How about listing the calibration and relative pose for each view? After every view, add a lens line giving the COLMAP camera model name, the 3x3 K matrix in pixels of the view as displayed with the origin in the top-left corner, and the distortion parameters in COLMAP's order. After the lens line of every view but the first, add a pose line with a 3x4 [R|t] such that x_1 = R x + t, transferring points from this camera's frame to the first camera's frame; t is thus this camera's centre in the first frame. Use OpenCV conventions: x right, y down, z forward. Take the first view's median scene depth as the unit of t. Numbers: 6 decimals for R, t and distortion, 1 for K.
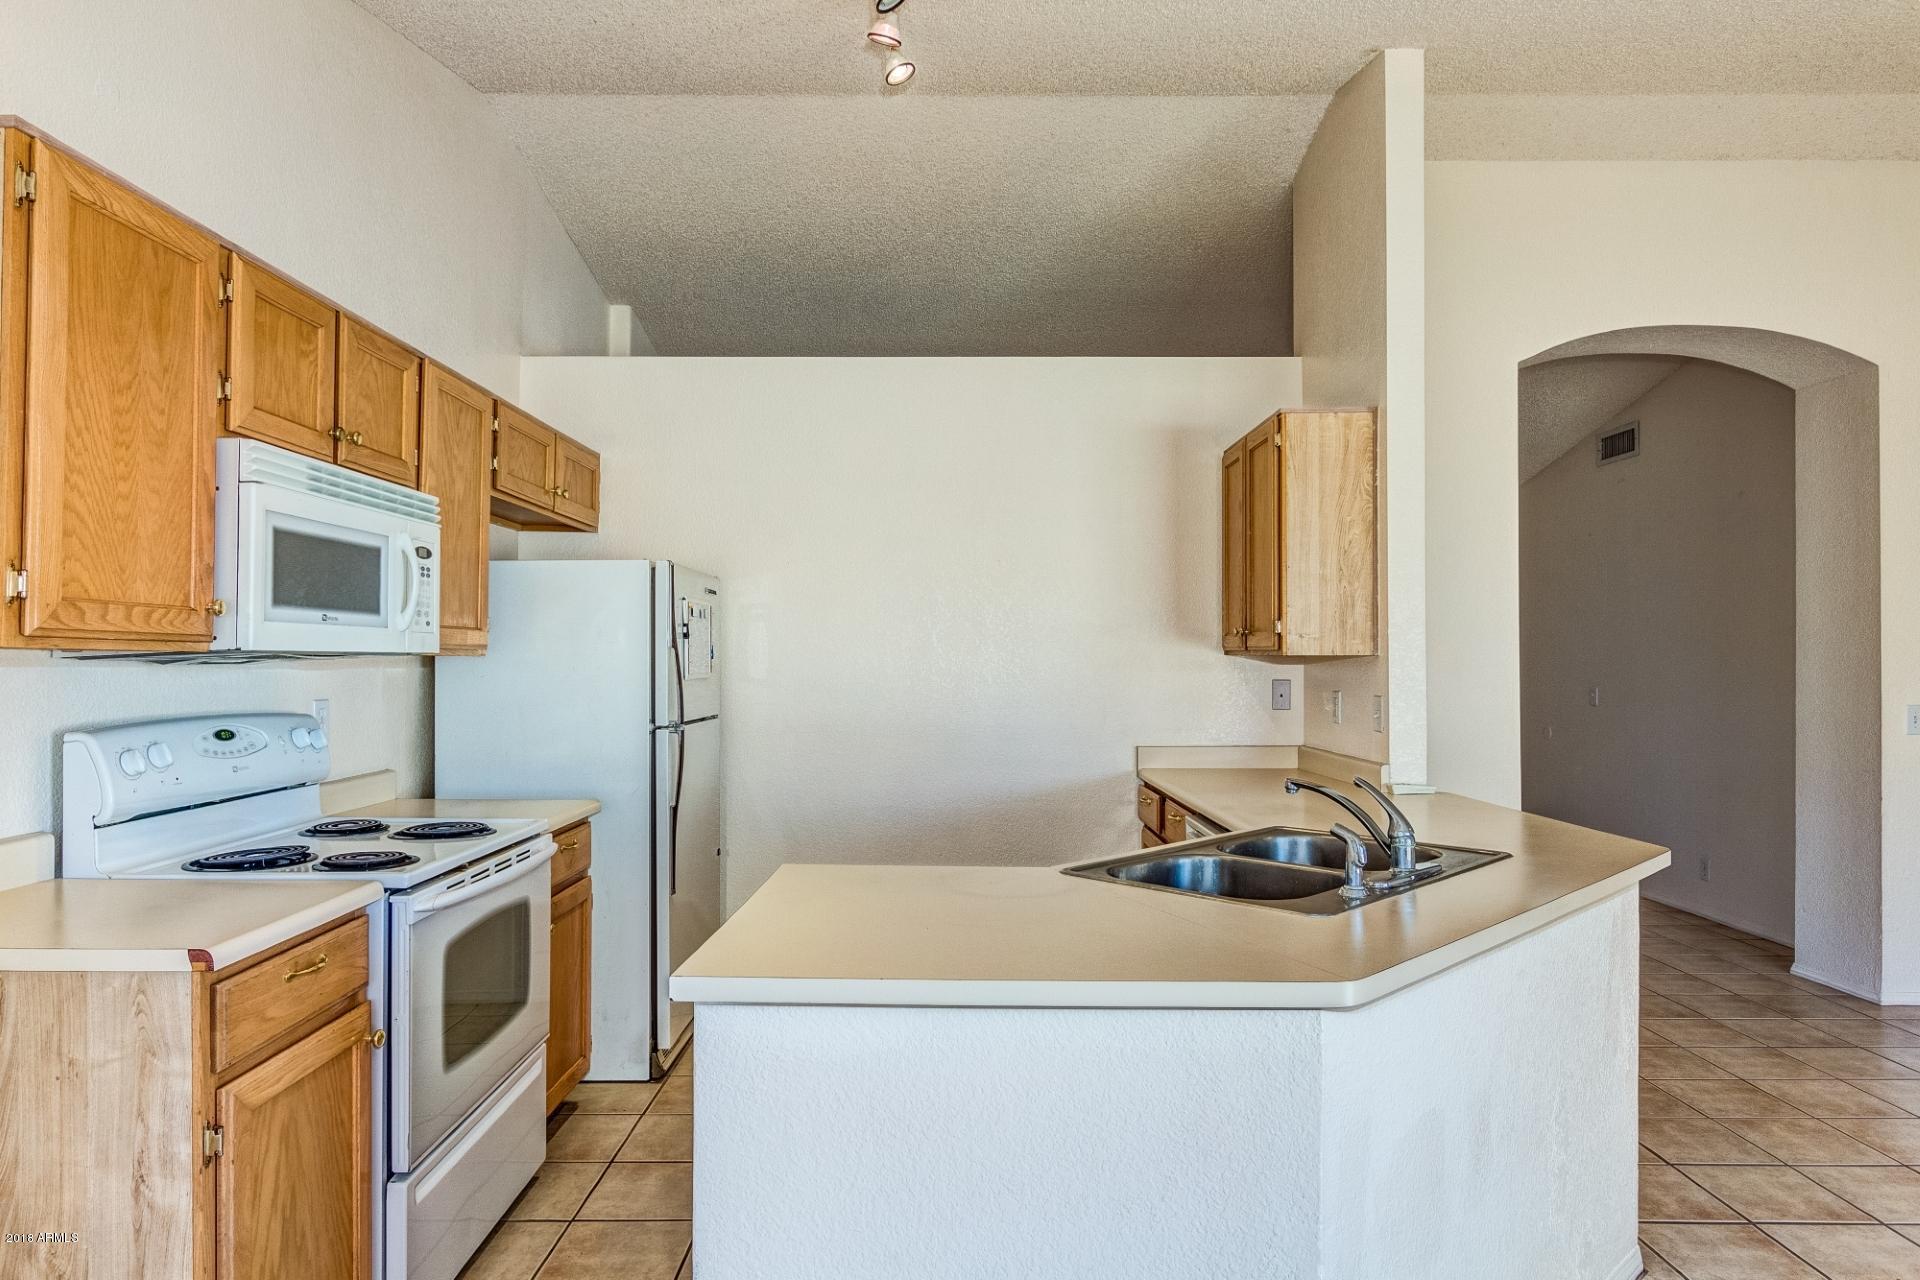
lens RADIAL K [[1129.5, 0, 964.4], [0, 1129.5, 644.2], [0, 0, 1]] dist [-0.002926, -0.000912]
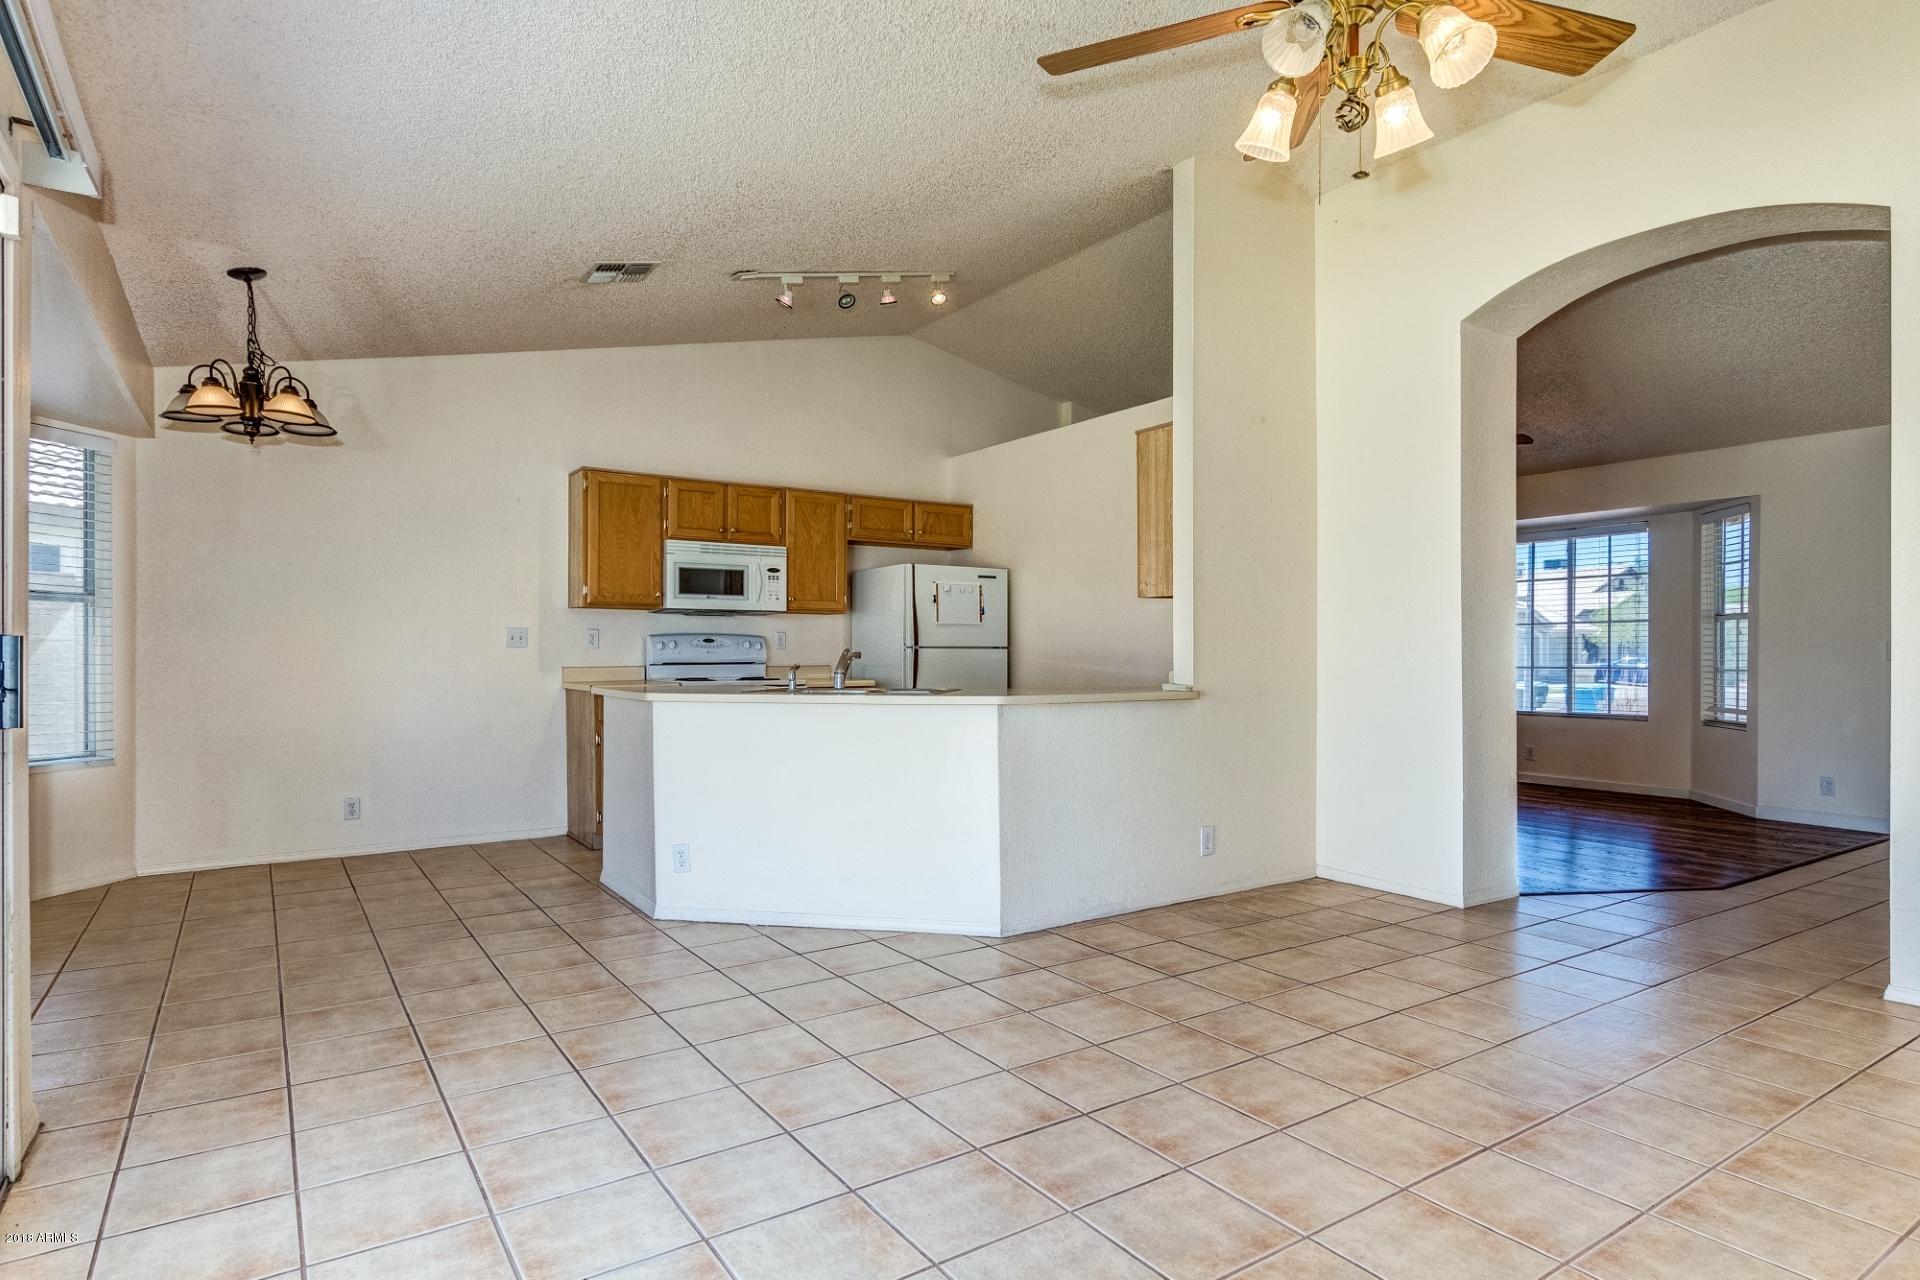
lens RADIAL K [[1046.8, 0, 951.9], [0, 1046.8, 645.1], [0, 0, 1]] dist [0.008466, -0.001305]
pose [[0.557780, -0.006334, -0.829965, 1.821576], [0.014449, 0.999893, 0.002079, 0.093221], [0.829863, -0.013152, 0.557812, 0.037406]]
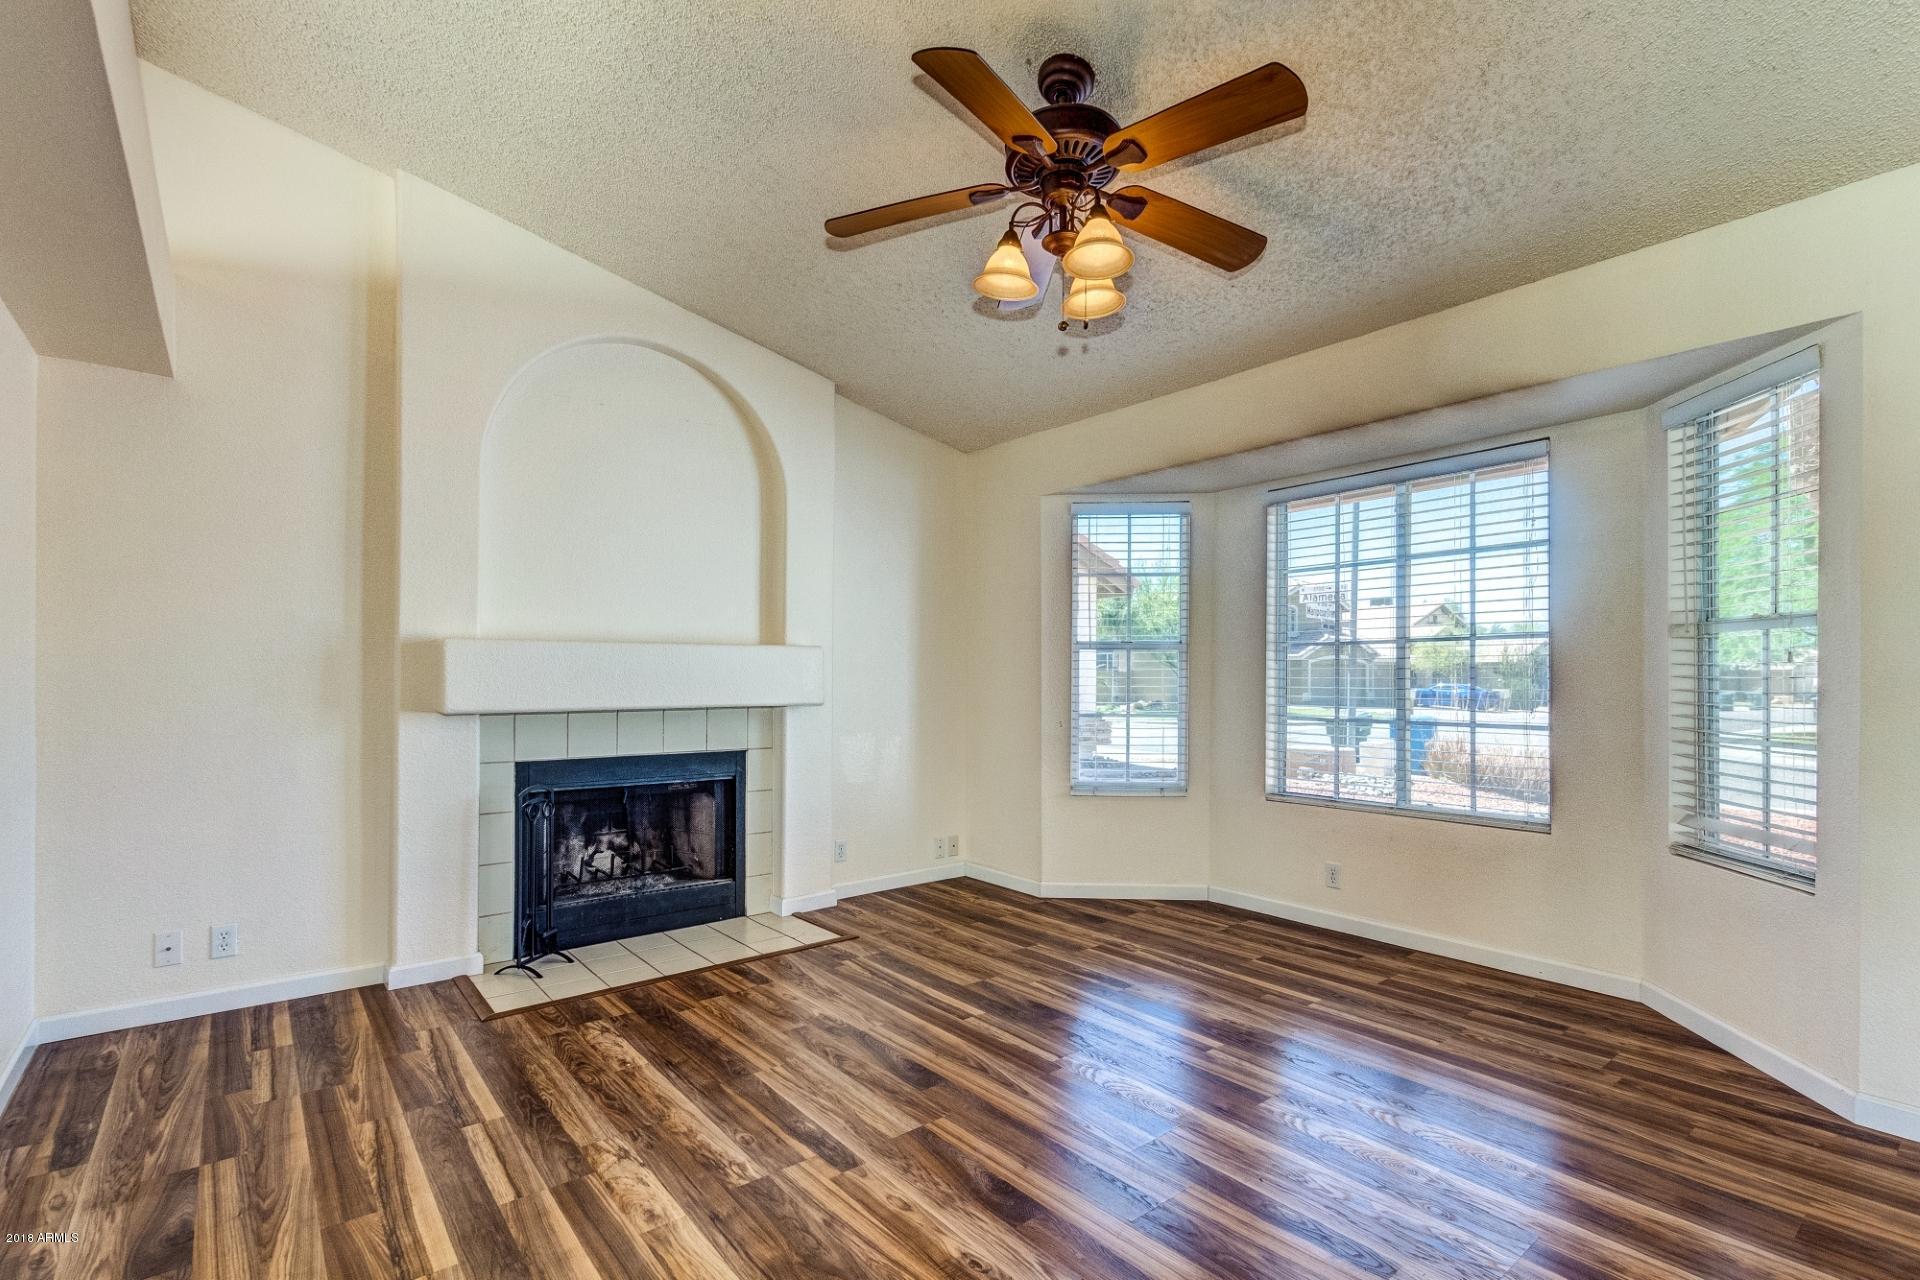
lens RADIAL K [[912.7, 0, 973.3], [0, 912.7, 670.1], [0, 0, 1]] dist [0.005513, -0.002132]
pose [[0.635966, -0.015112, -0.771569, 1.586210], [0.019119, 0.999810, -0.003824, 0.093900], [0.771481, -0.012320, 0.636134, 0.524436]]
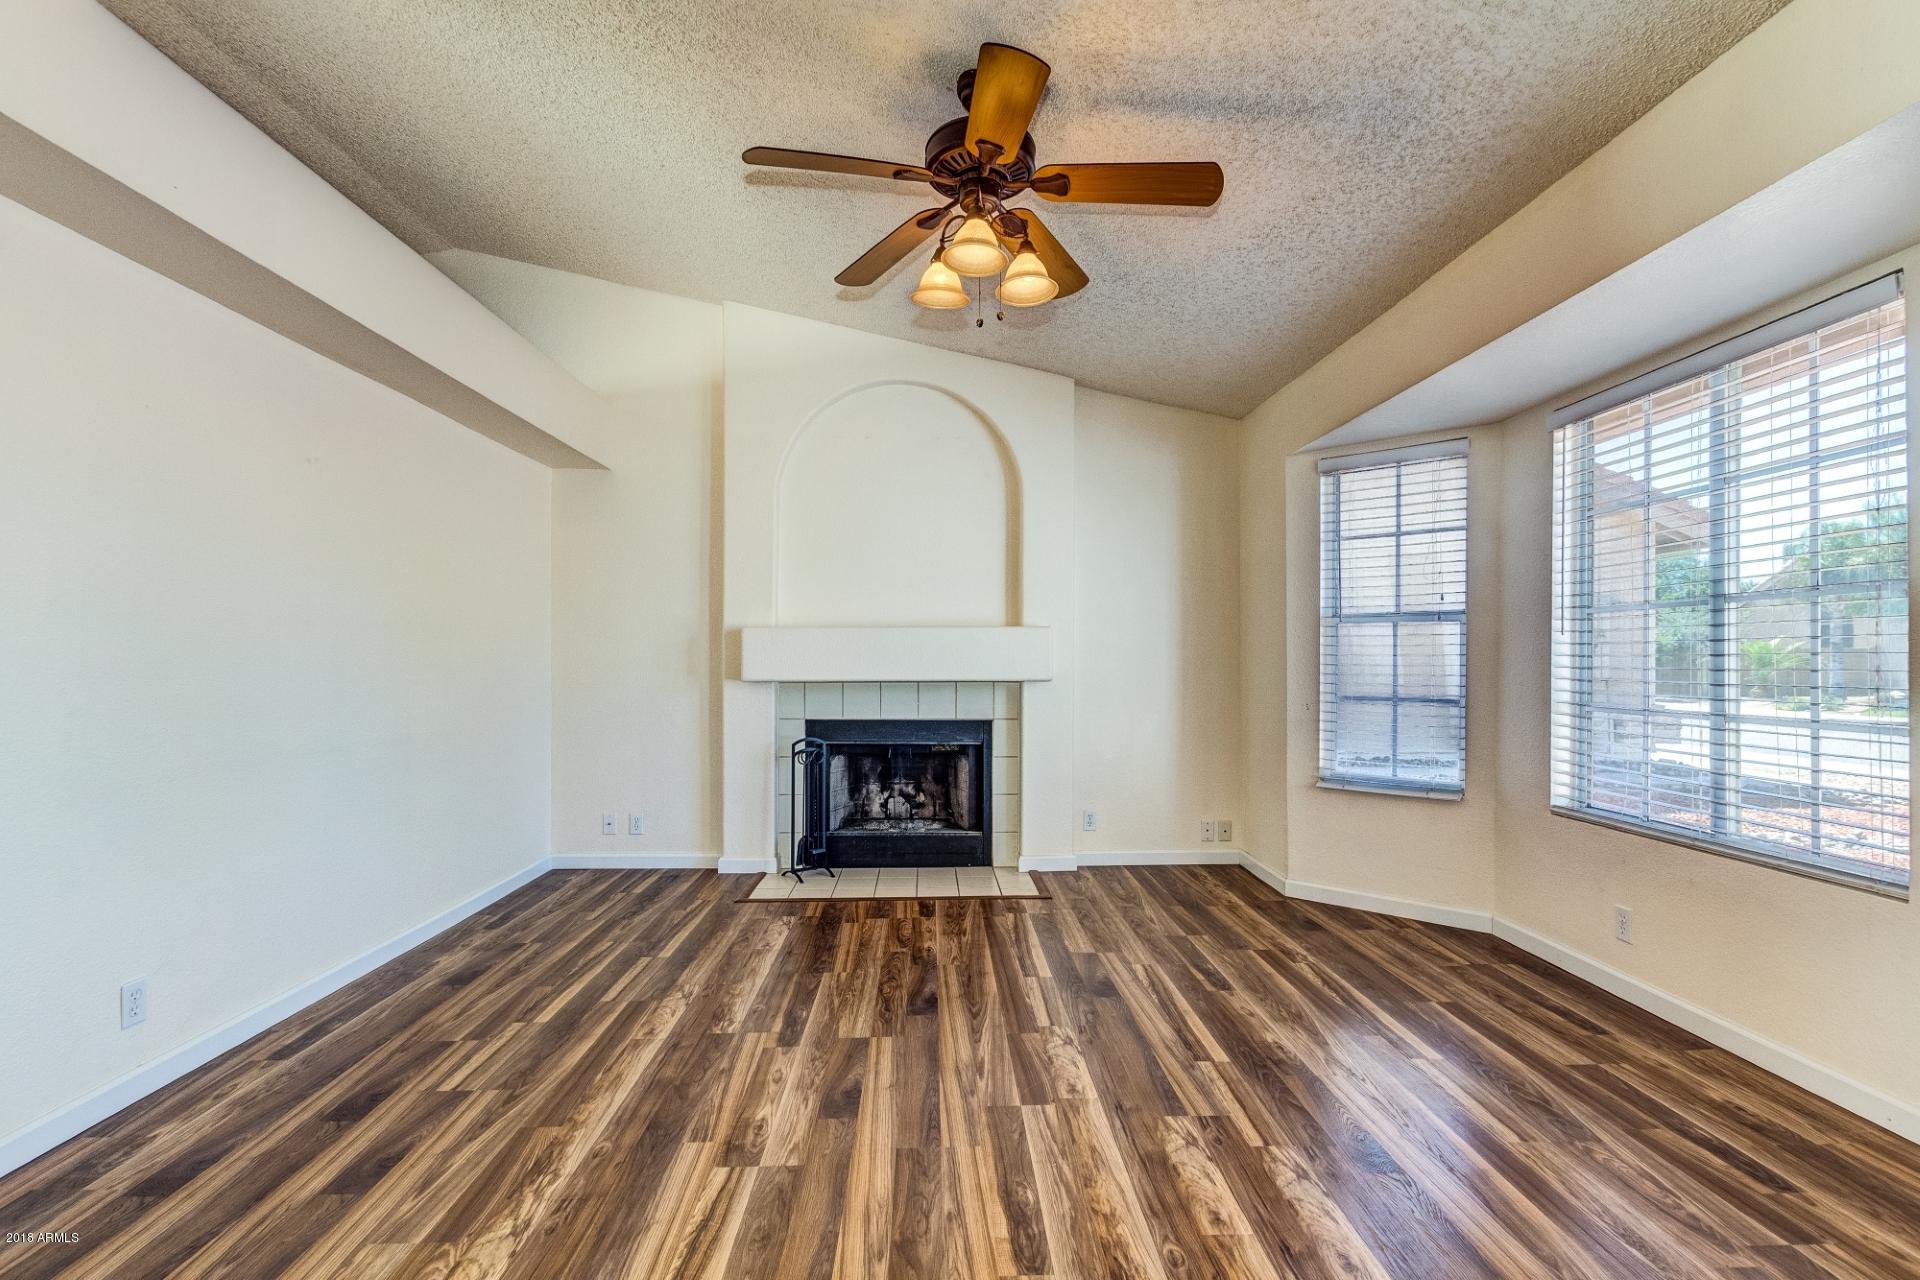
lens RADIAL K [[912.7, 0, 950.4], [0, 912.7, 653.5], [0, 0, 1]] dist [0.005513, -0.002132]
pose [[0.013117, -0.013737, -0.999820, 1.668977], [0.018302, 0.999741, -0.013495, 0.098380], [0.999746, -0.018122, 0.013365, 0.680010]]
